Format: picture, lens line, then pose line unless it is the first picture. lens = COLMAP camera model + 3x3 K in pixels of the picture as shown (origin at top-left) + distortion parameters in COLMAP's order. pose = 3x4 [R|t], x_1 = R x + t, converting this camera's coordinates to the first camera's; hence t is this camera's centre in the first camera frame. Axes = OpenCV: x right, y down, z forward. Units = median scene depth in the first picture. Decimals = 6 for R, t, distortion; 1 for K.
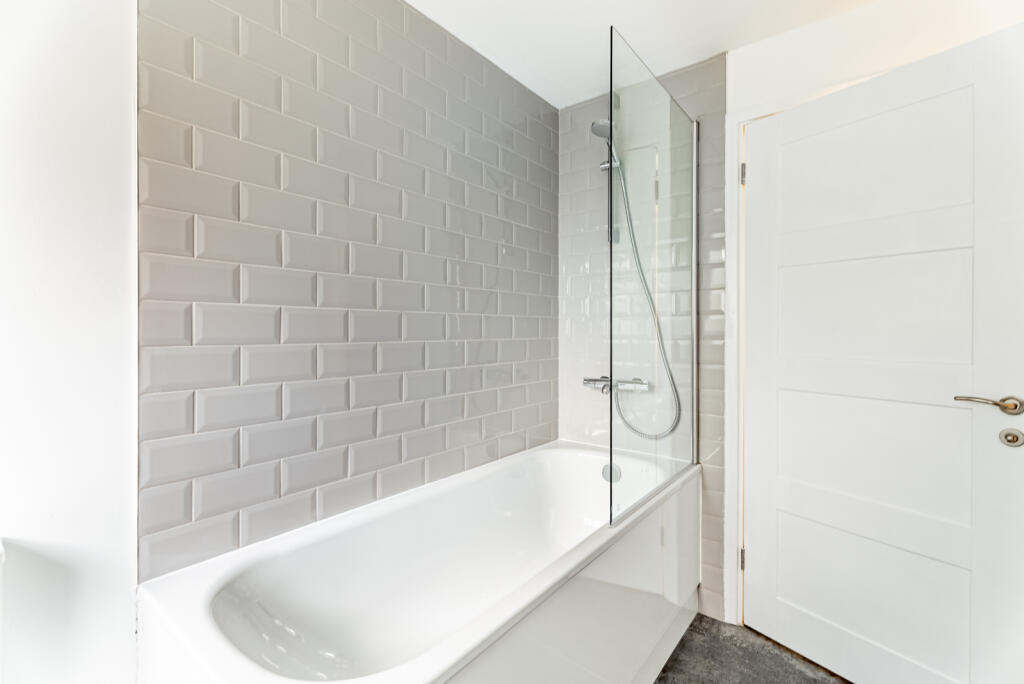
lens RADIAL K [[465.5, 0, 530.3], [0, 465.5, 336.4], [0, 0, 1]] dist [0.001469, 0.000148]
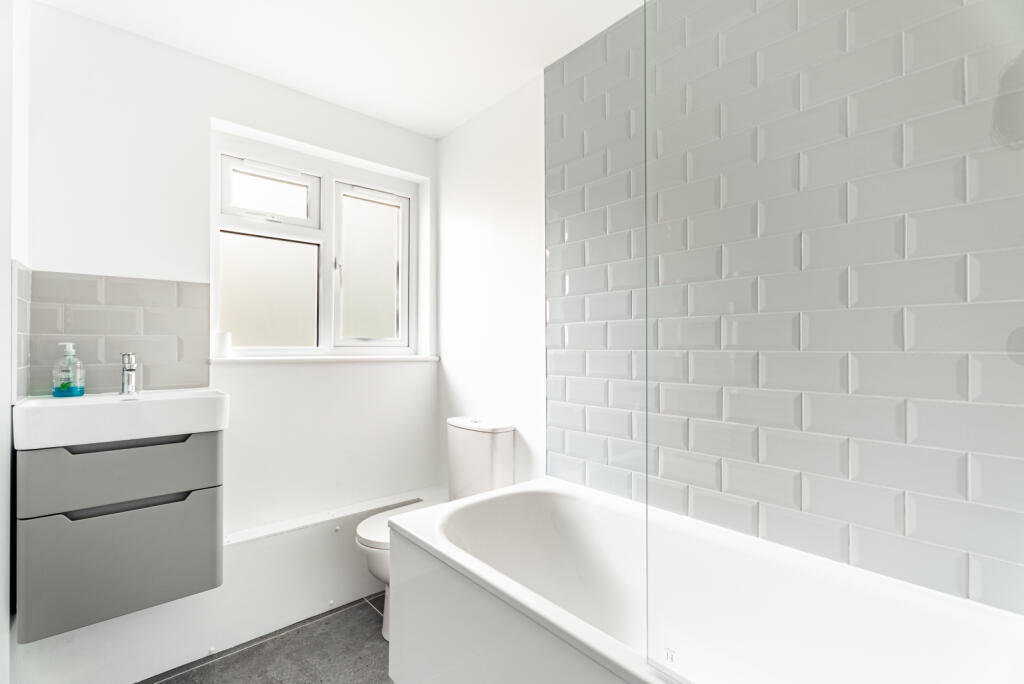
lens RADIAL K [[465.5, 0, 530.3], [0, 465.5, 336.4], [0, 0, 1]] dist [0.001469, 0.000148]
pose [[-0.191810, -0.006115, -0.981413, 0.669385], [-0.000949, 0.999981, -0.006046, -0.010233], [0.981432, -0.000229, -0.191812, 0.856264]]
